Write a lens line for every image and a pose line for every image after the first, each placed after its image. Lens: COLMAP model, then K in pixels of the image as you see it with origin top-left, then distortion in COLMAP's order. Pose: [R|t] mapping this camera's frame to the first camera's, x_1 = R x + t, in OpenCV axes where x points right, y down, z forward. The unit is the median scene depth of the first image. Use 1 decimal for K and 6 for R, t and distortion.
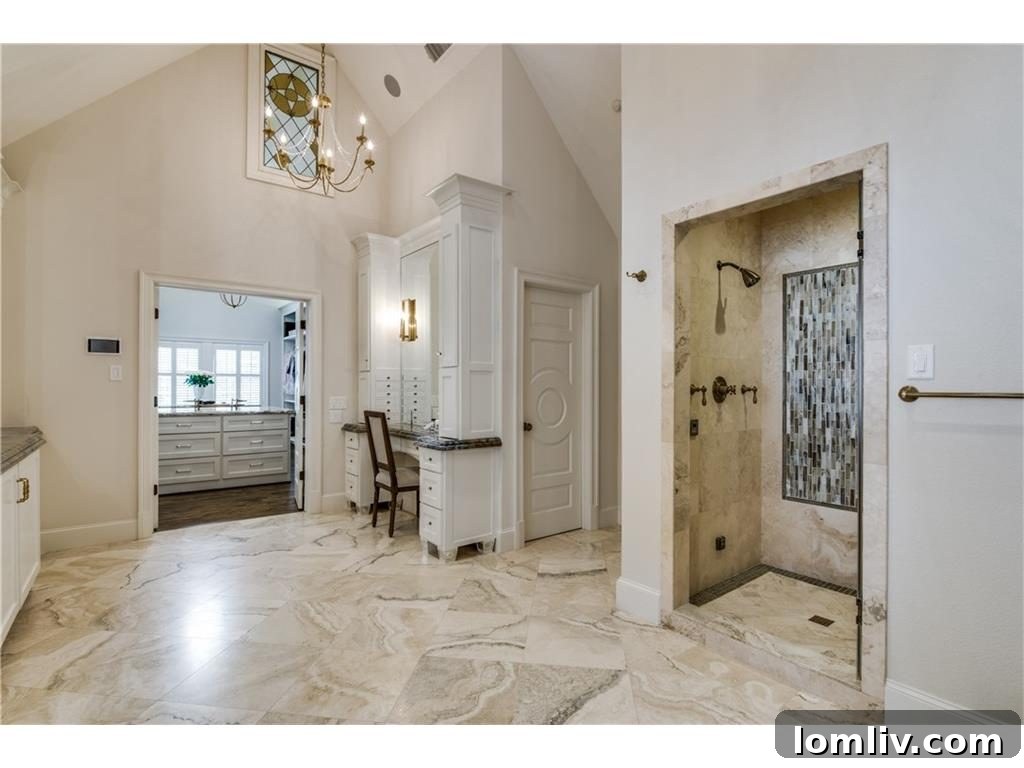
lens RADIAL K [[495.1, 0, 507.6], [0, 495.1, 384.4], [0, 0, 1]] dist [-0.006740, -0.000672]
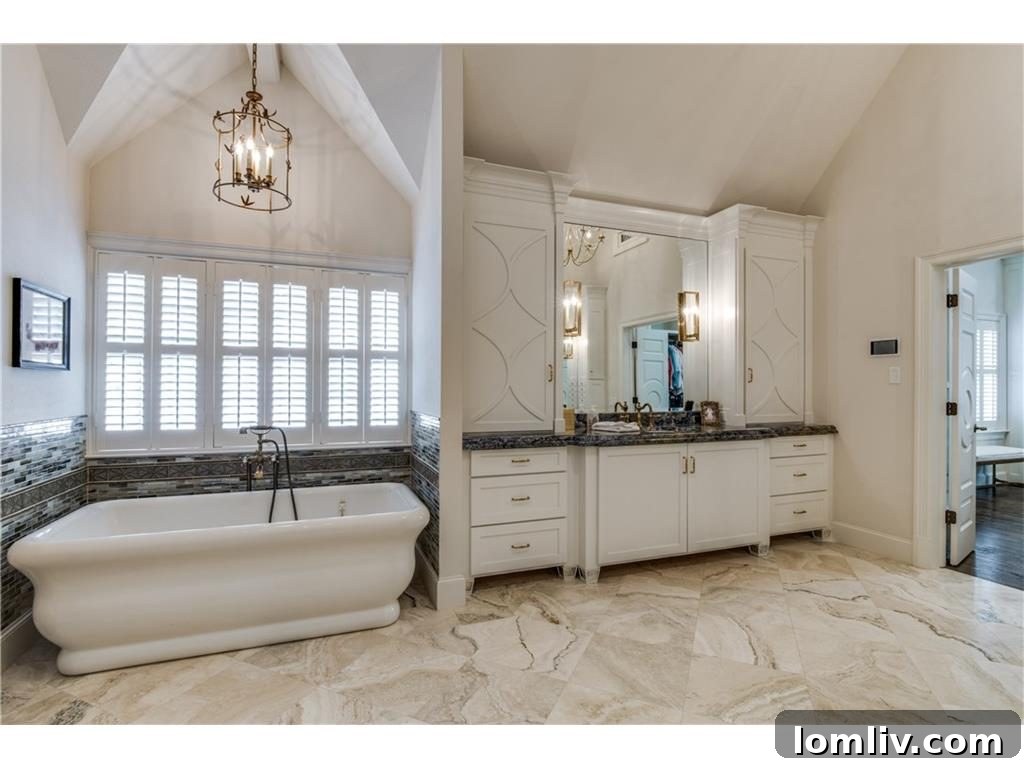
lens RADIAL K [[495.1, 0, 505.7], [0, 495.1, 384.8], [0, 0, 1]] dist [-0.006740, -0.000672]
pose [[-0.287089, -0.008328, -0.957868, 0.374157], [-0.002011, 0.999965, -0.008092, 0.004213], [0.957902, -0.000397, -0.287096, 0.717357]]
